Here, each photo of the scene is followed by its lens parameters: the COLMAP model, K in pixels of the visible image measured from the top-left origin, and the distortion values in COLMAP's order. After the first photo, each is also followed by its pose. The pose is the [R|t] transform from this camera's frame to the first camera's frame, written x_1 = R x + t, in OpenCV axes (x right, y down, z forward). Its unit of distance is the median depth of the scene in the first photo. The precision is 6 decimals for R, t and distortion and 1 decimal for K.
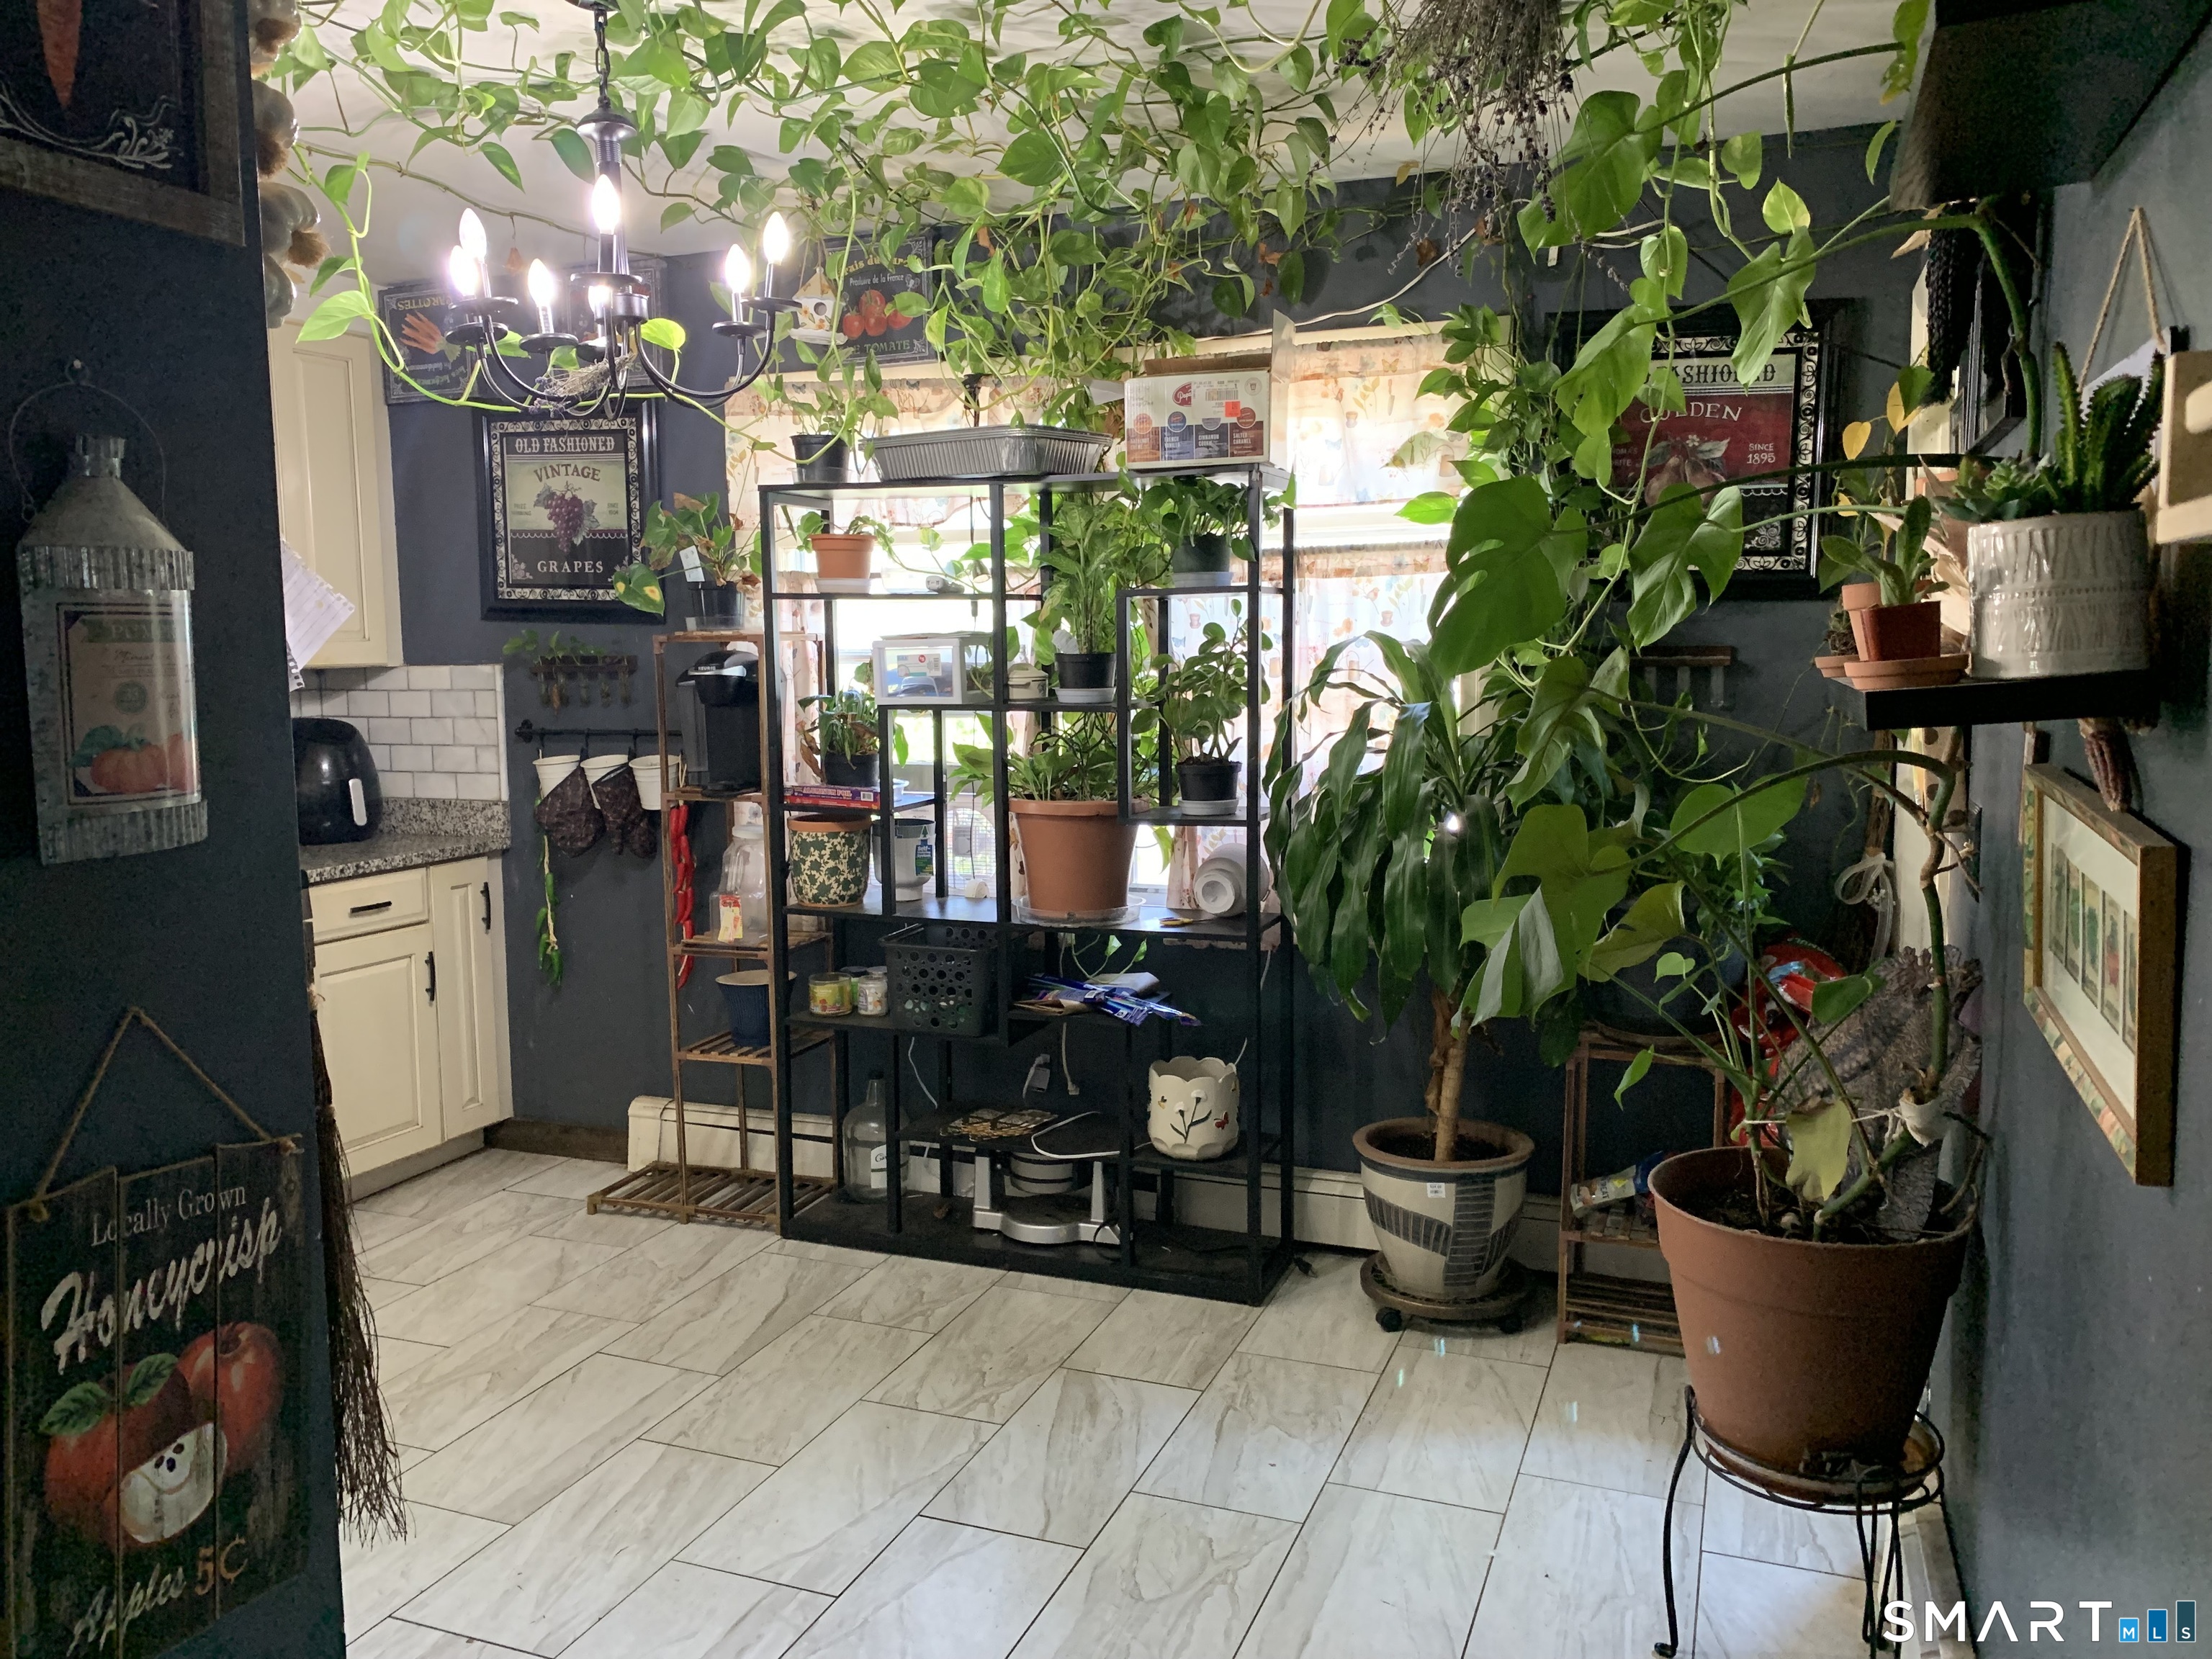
lens RADIAL K [[1690.3, 0, 1106.0], [0, 1690.3, 829.5], [0, 0, 1]] dist [-0.006010, -0.003199]
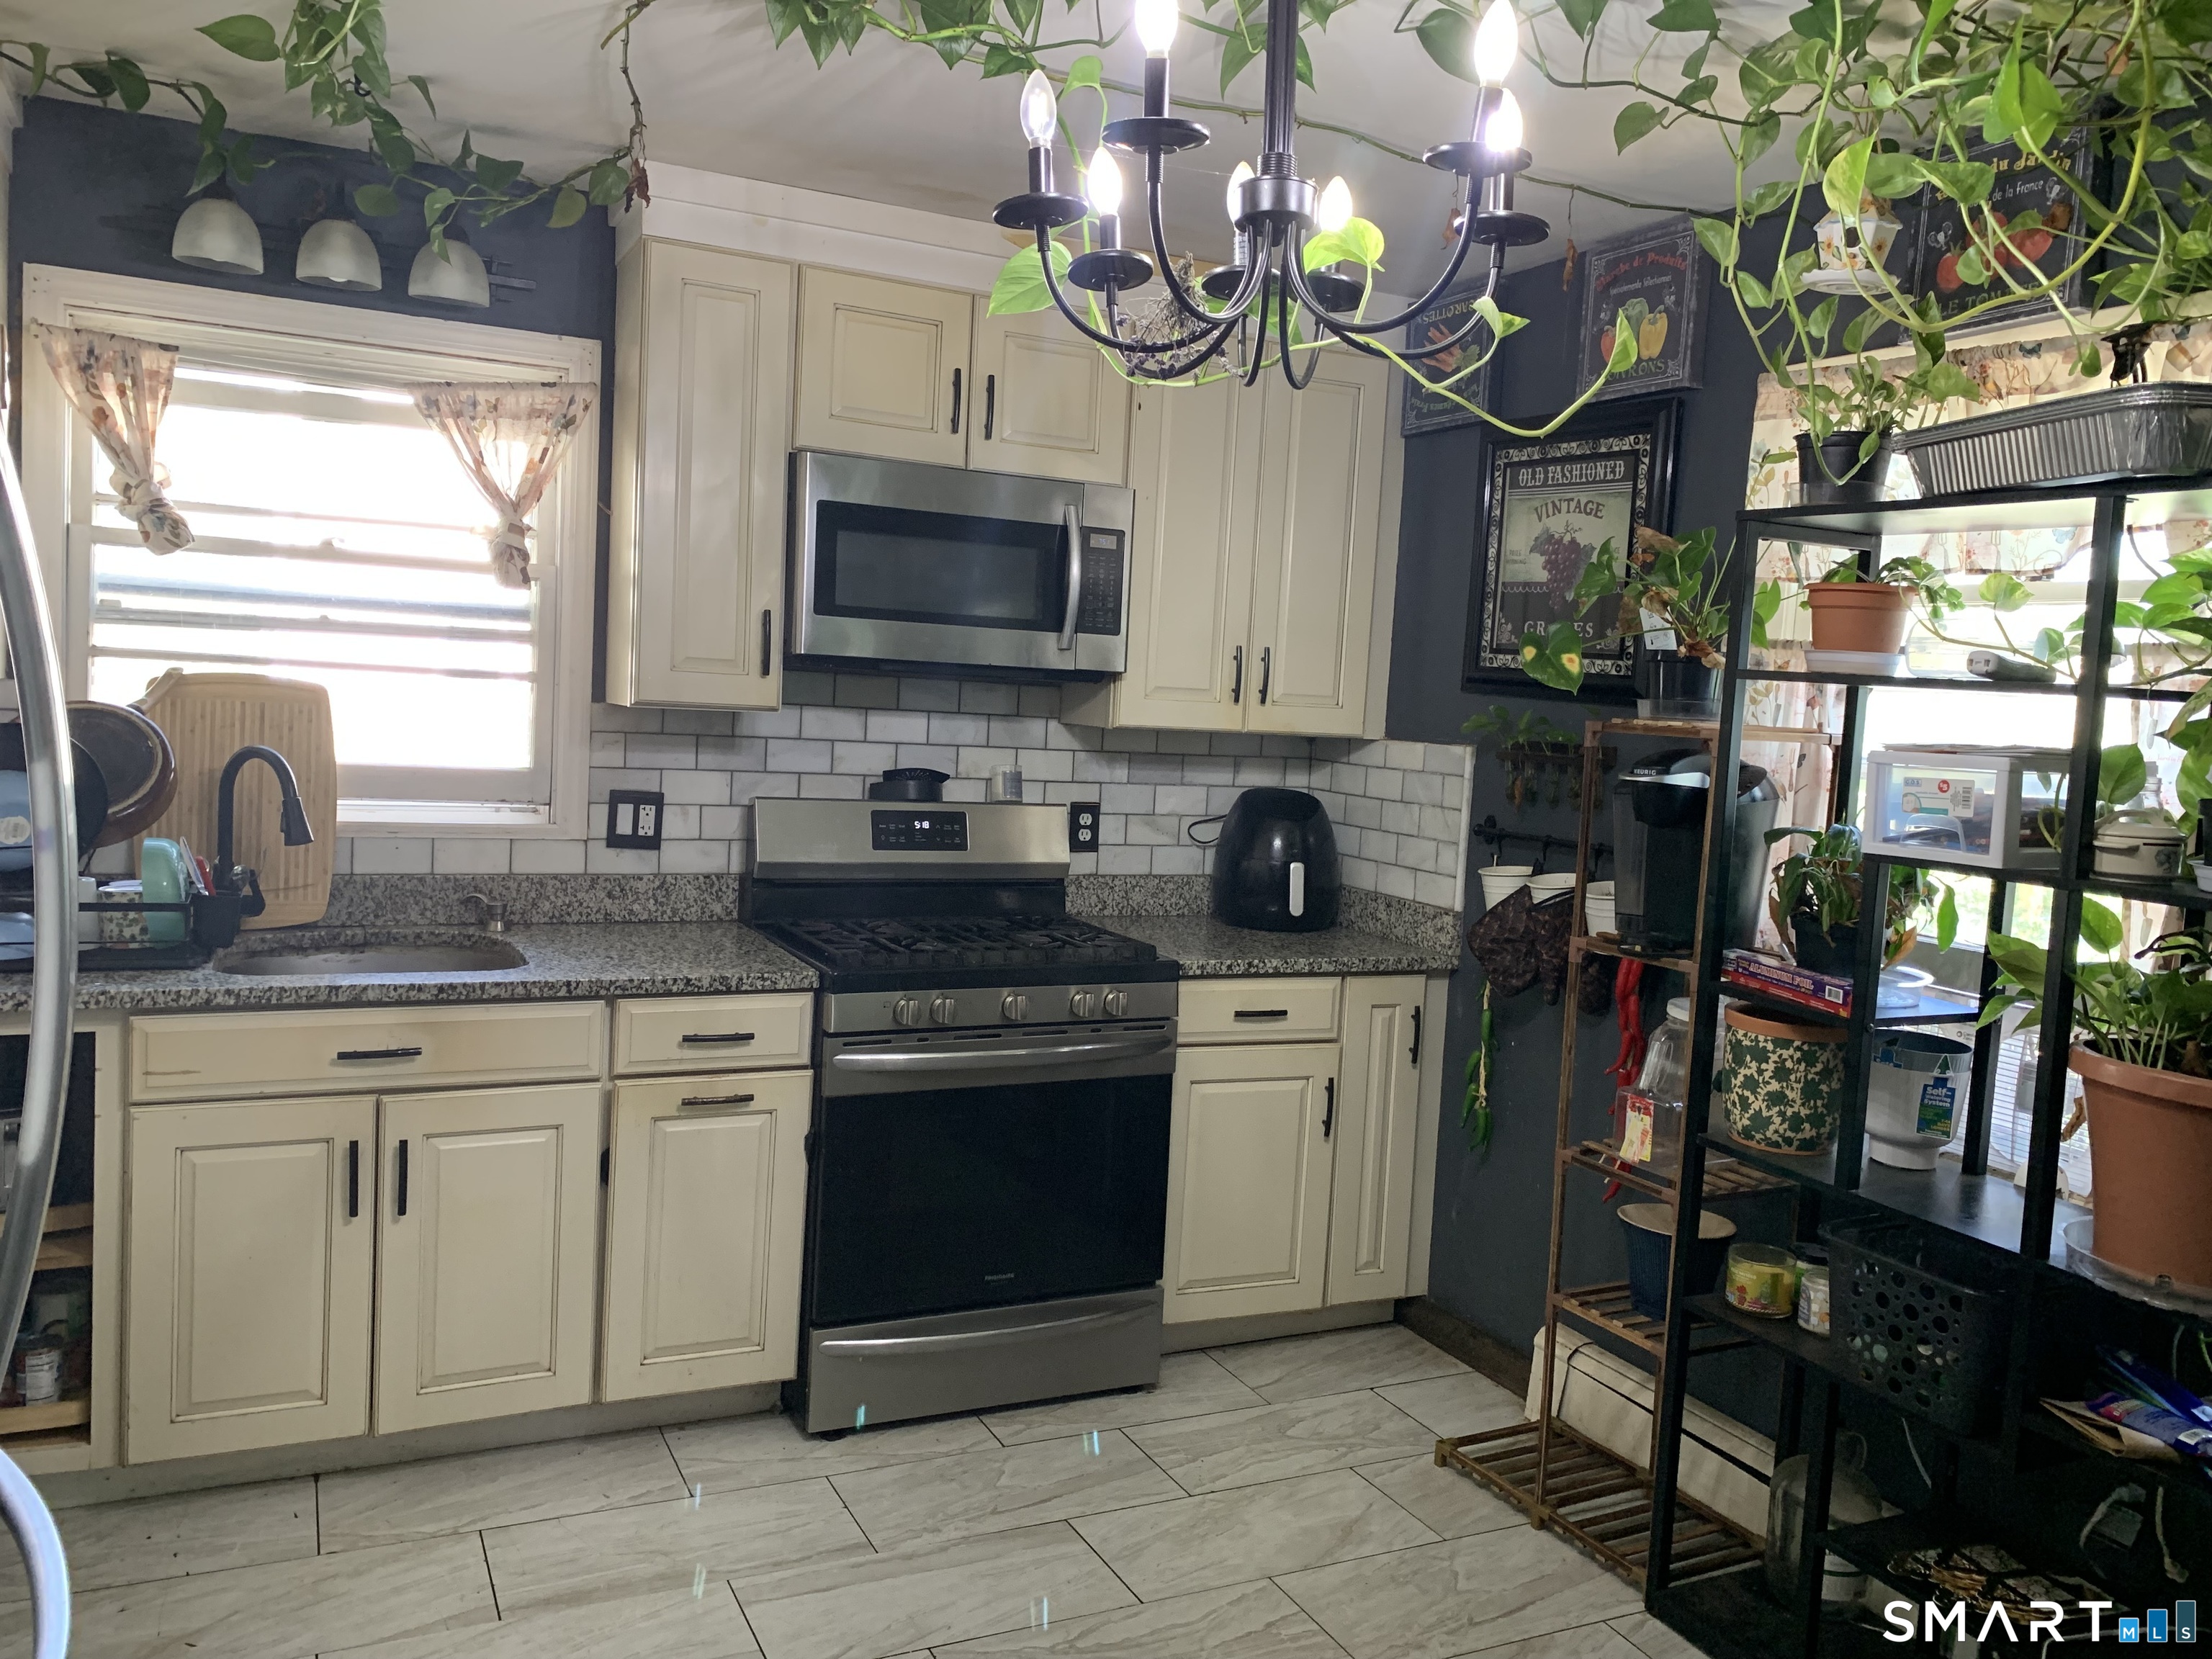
lens RADIAL K [[1651.6, 0, 1102.7], [0, 1651.6, 804.2], [0, 0, 1]] dist [0.004678, -0.030990]
pose [[0.708910, 0.100693, -0.698075, 0.080952], [-0.144094, 0.989557, -0.003594, -0.044308], [0.690423, 0.103136, 0.716016, 0.333480]]
